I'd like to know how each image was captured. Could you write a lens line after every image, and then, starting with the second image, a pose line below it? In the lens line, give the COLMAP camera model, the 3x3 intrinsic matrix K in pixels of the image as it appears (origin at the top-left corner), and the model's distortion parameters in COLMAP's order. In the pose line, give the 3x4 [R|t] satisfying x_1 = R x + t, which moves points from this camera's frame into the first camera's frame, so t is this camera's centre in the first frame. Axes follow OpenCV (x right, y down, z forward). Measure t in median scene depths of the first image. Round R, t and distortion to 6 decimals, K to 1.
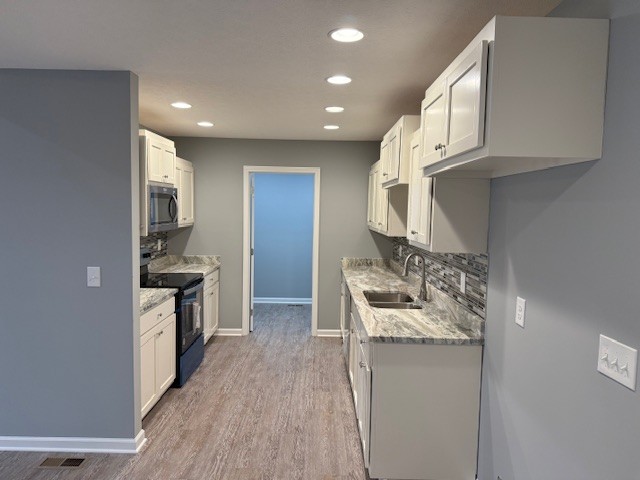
lens RADIAL K [[451.9, 0, 326.1], [0, 451.9, 237.1], [0, 0, 1]] dist [0.031342, -0.038652]
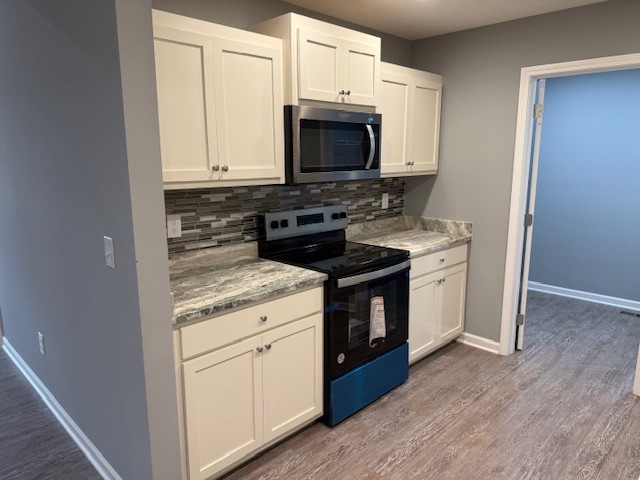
lens RADIAL K [[451.9, 0, 320.4], [0, 451.9, 239.0], [0, 0, 1]] dist [0.031342, -0.038652]
pose [[0.697852, 0.104333, -0.708602, 0.079904], [-0.026722, 0.992437, 0.119807, -0.006737], [0.715743, -0.064673, 0.695363, 0.478978]]
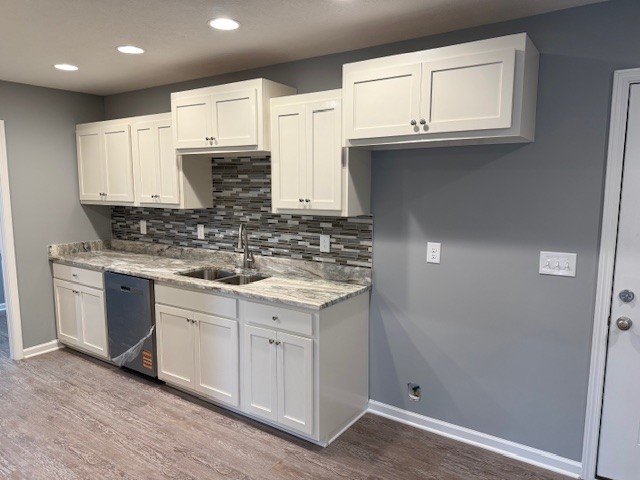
lens RADIAL K [[451.9, 0, 323.8], [0, 451.9, 244.6], [0, 0, 1]] dist [0.031342, -0.038652]
pose [[0.562889, -0.130956, 0.816092, -0.378808], [0.064102, 0.991311, 0.114859, -0.015615], [-0.824043, -0.012340, 0.566393, 0.231176]]
